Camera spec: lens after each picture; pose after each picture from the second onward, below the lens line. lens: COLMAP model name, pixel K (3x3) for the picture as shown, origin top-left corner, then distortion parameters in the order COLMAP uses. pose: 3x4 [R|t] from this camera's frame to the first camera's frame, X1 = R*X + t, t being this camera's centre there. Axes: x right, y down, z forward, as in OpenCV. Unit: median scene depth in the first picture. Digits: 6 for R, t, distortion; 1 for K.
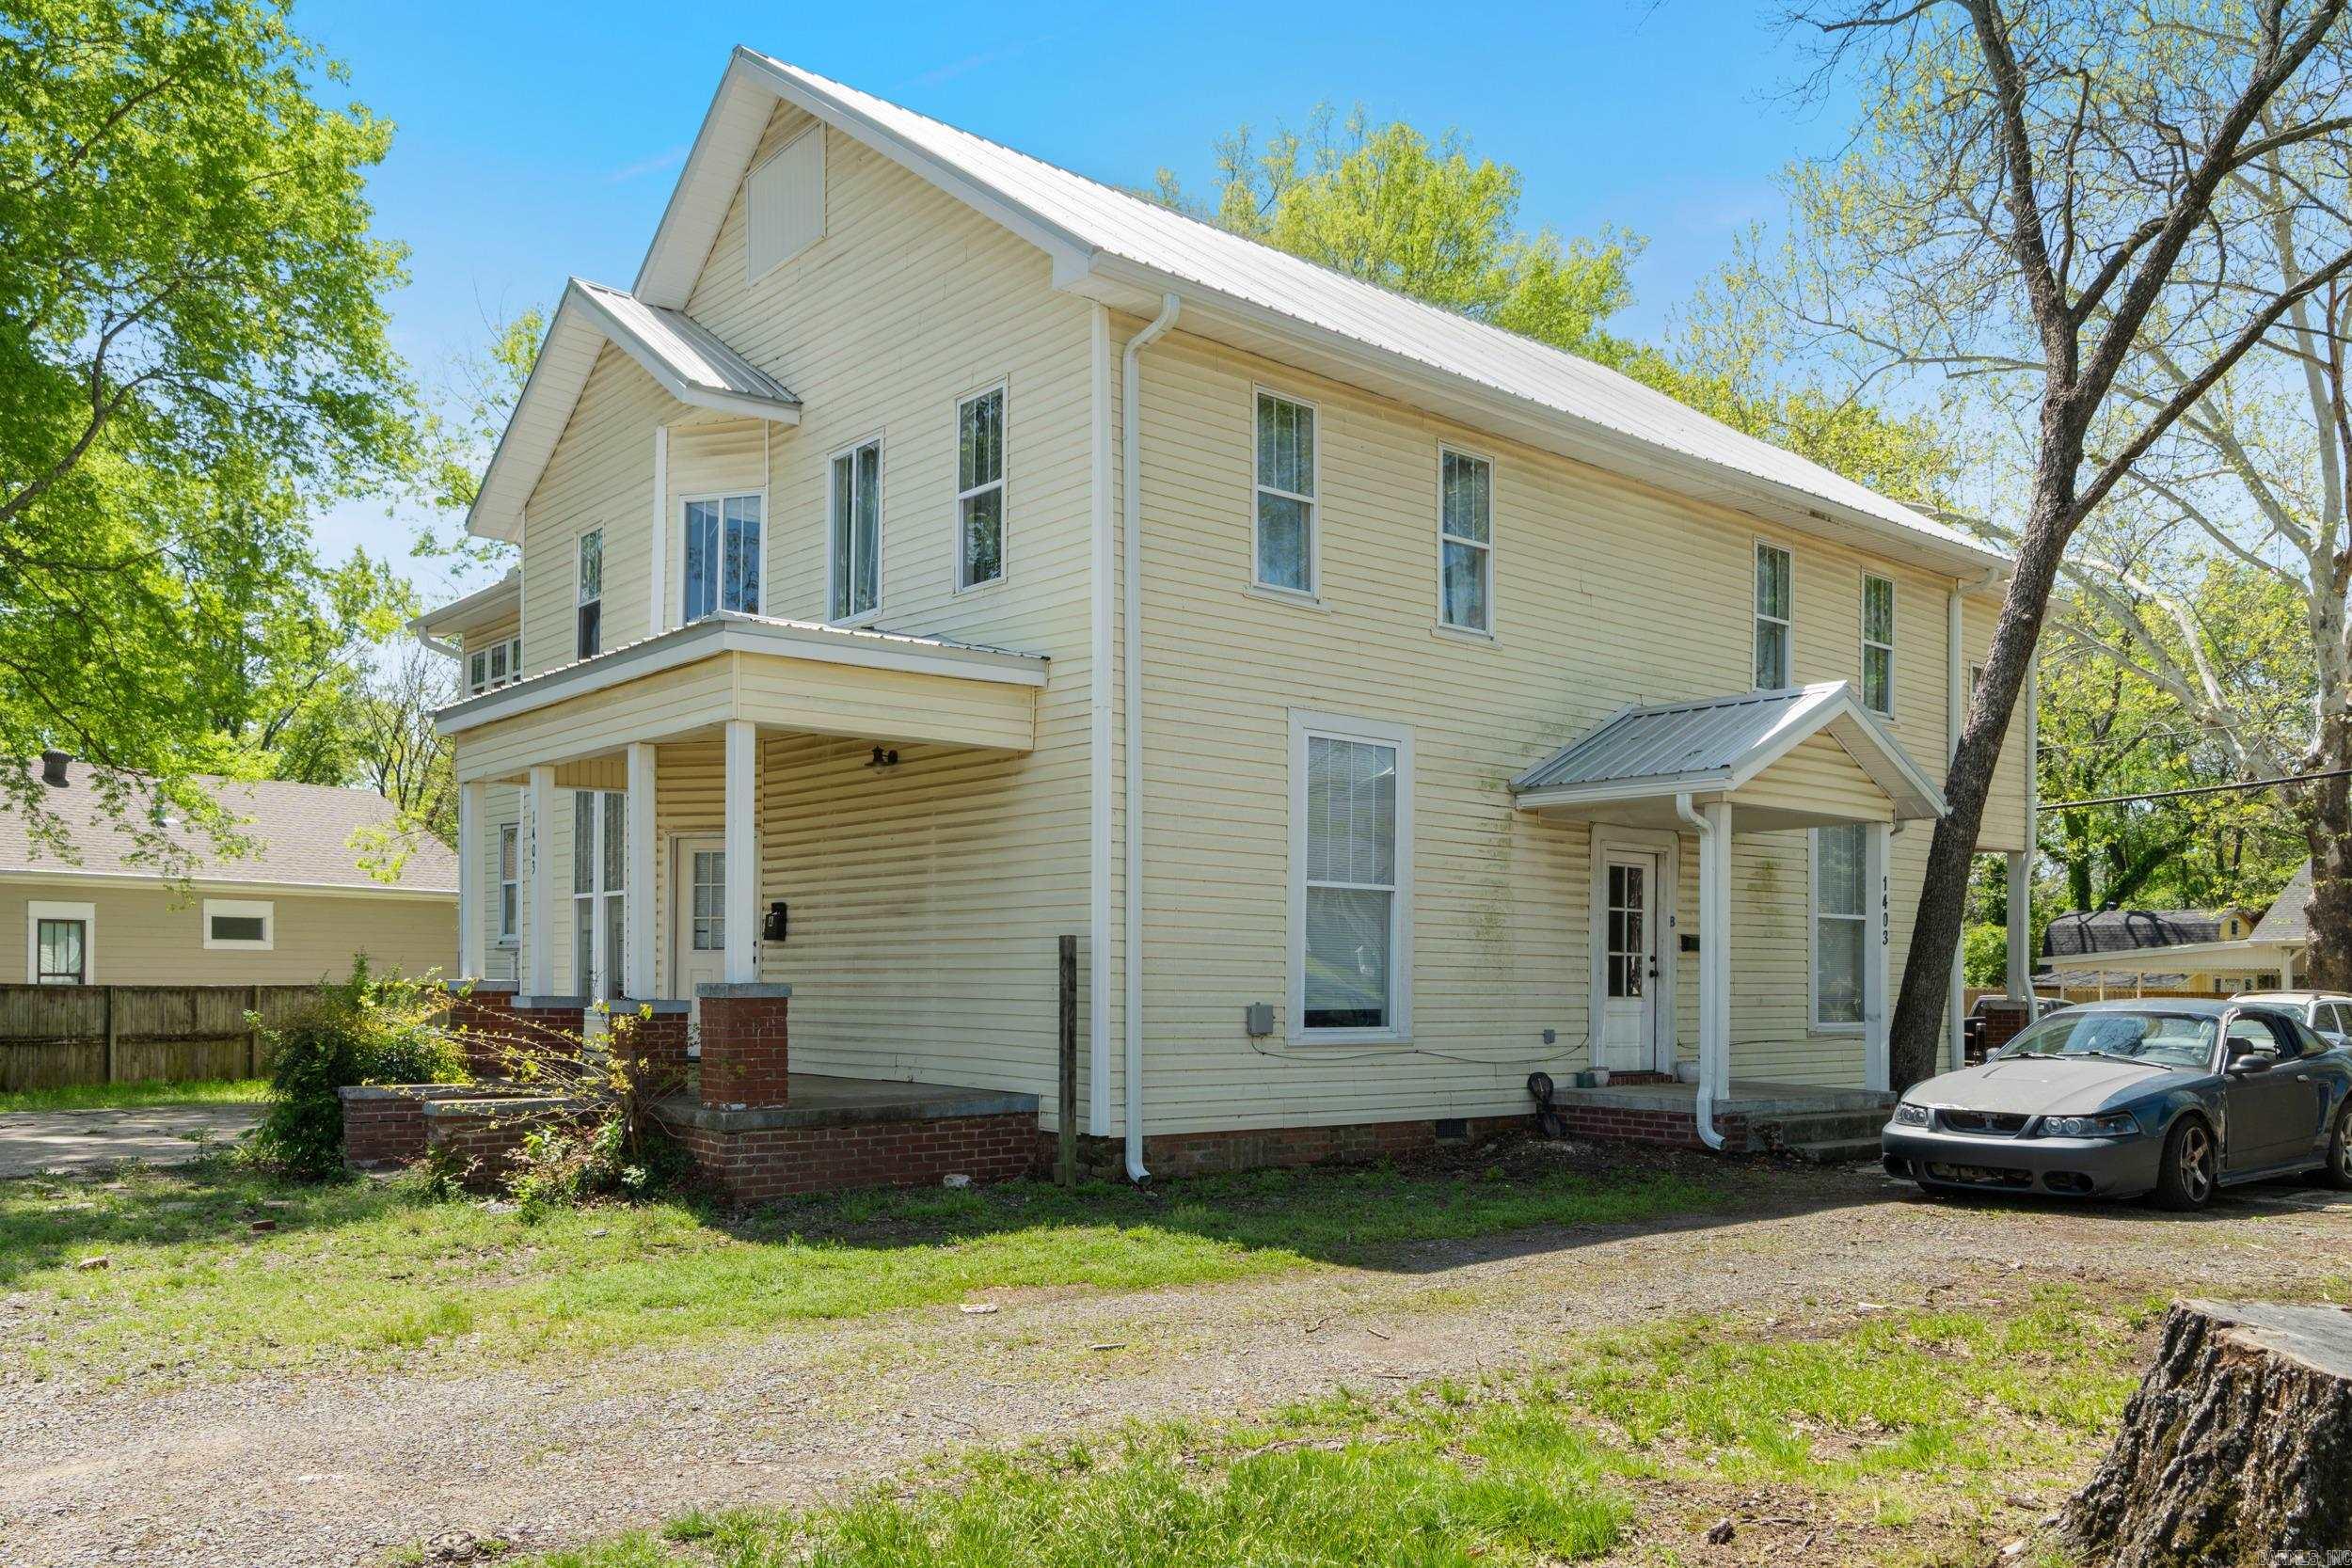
lens RADIAL K [[1892.1, 0, 1176.0], [0, 1892.1, 784.0], [0, 0, 1]] dist [-0.002160, -0.318472]
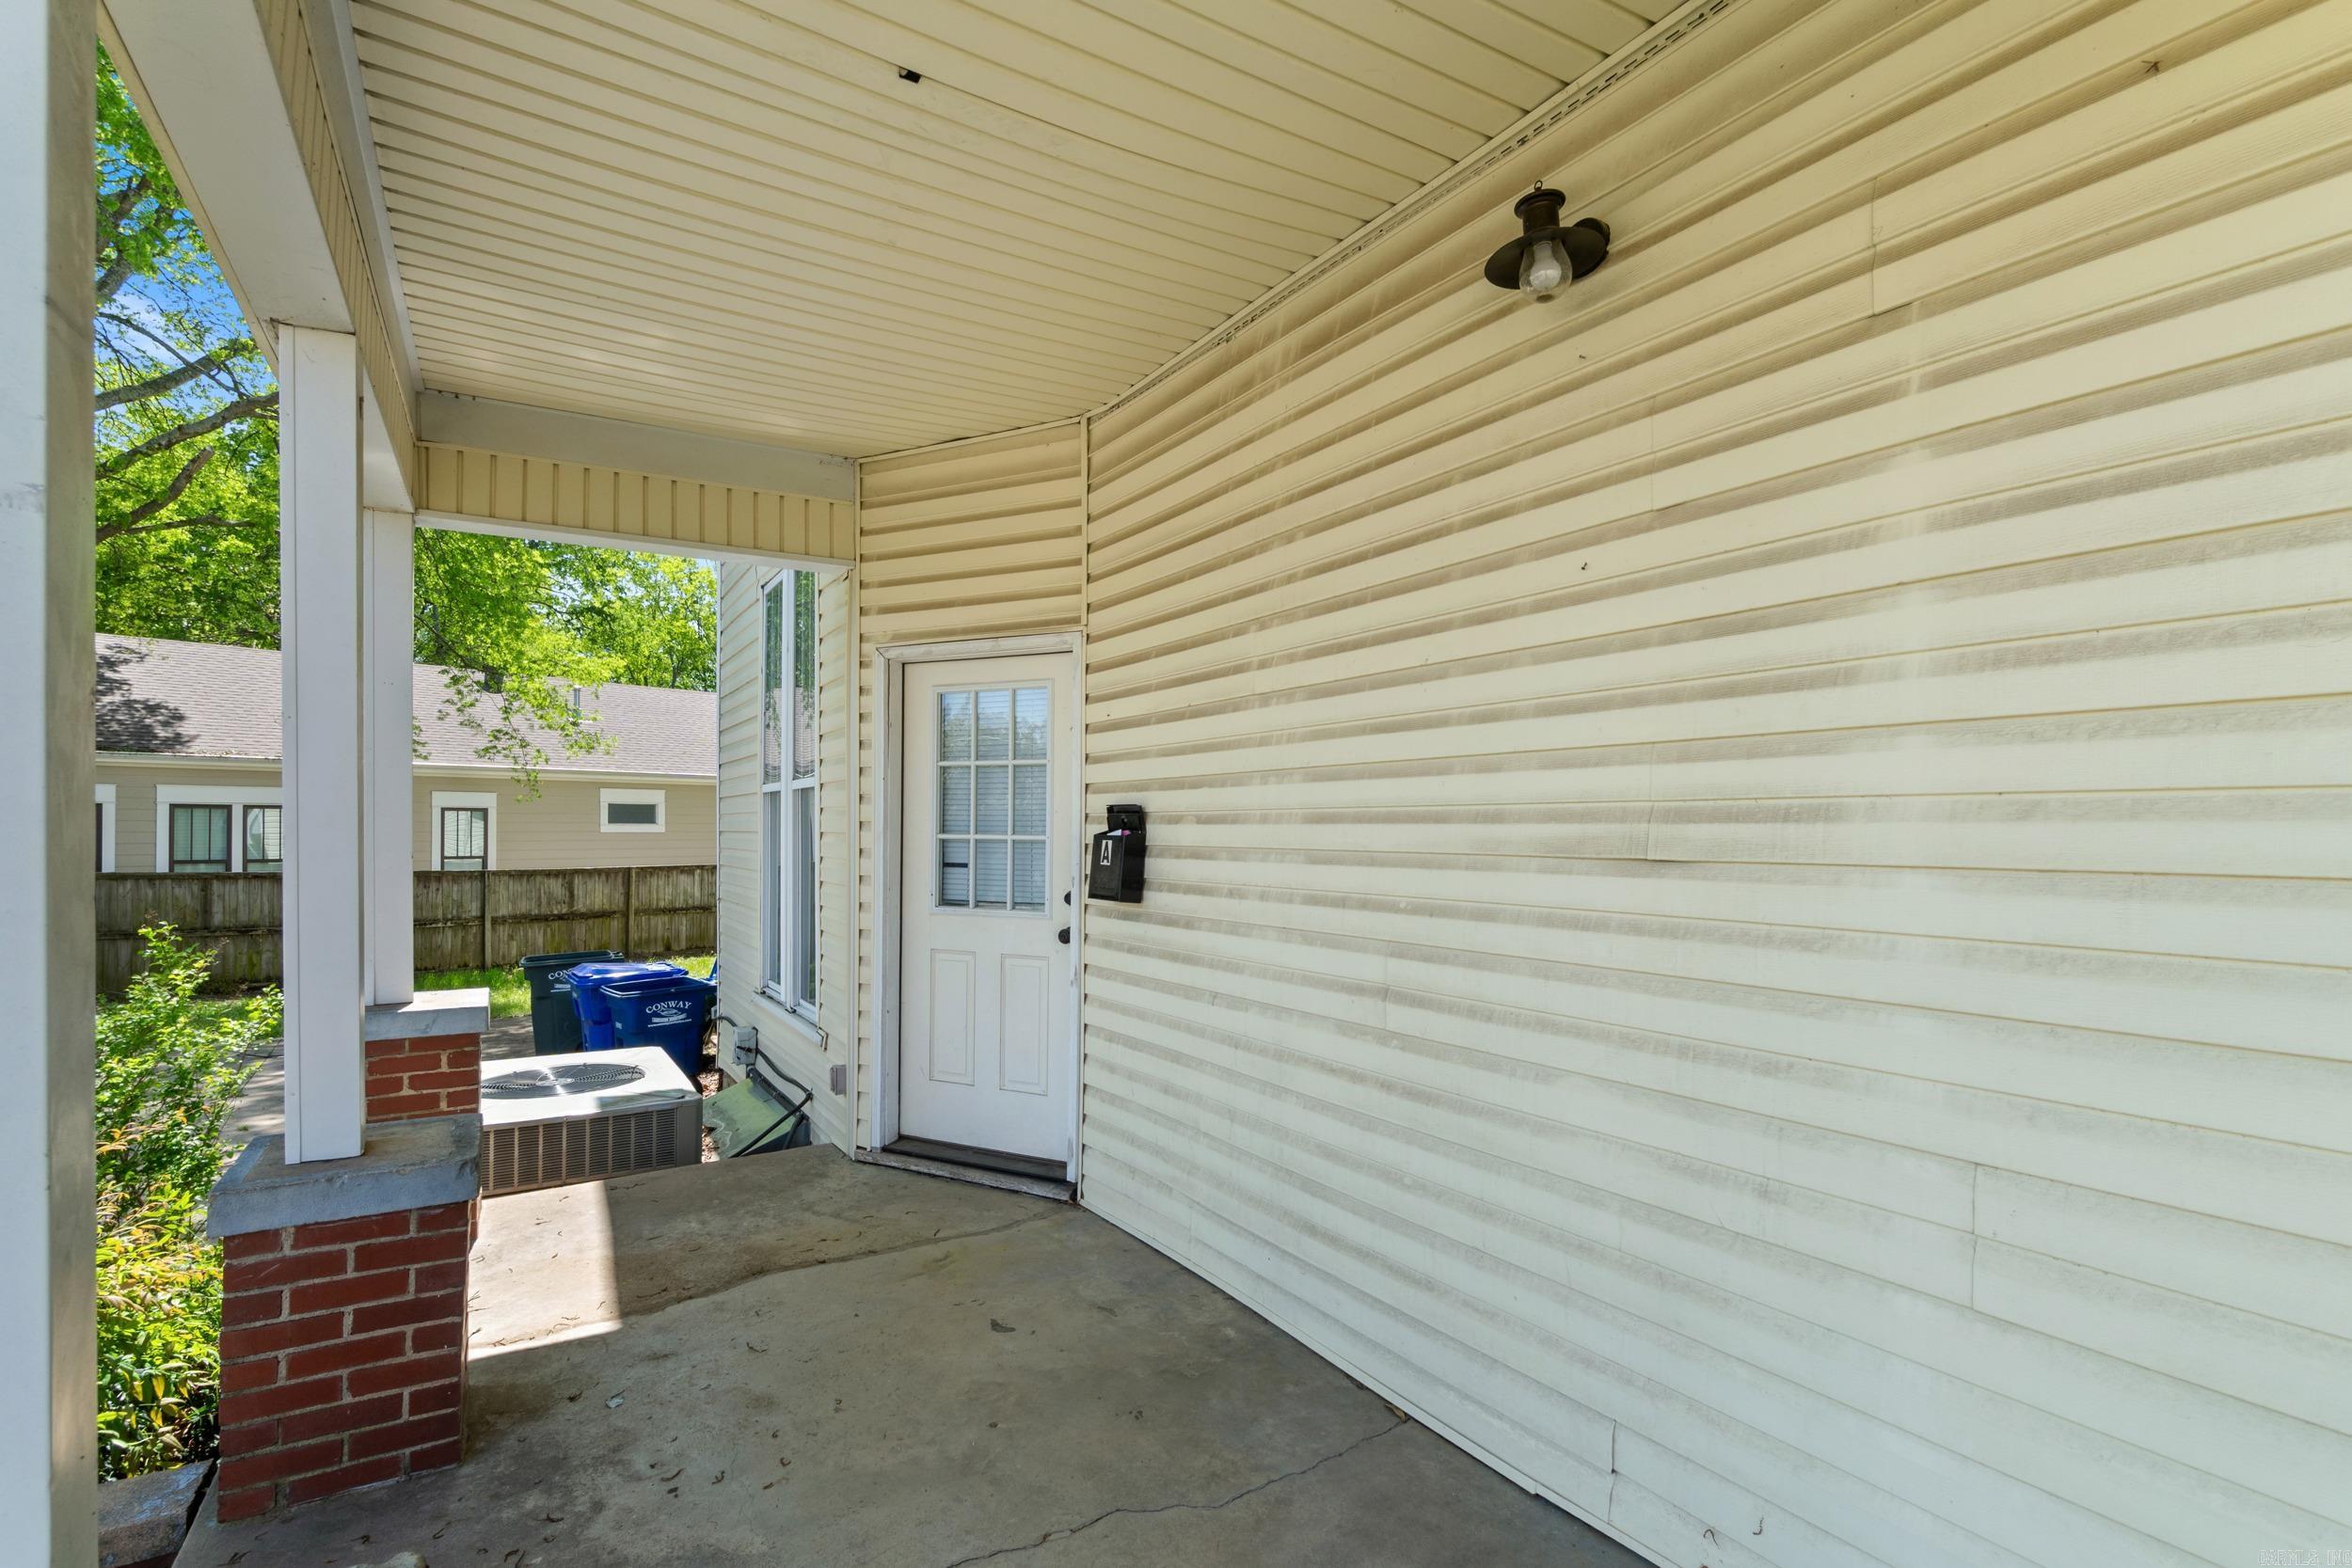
lens RADIAL K [[1082.8, 0, 1174.3], [0, 1082.8, 844.1], [0, 0, 1]] dist [-0.000278, 0.000007]
pose [[0.990592, 0.004192, -0.136787, -0.161778], [0.012028, 0.992995, 0.117540, 0.042547], [0.136322, -0.118079, 0.983602, 0.744980]]
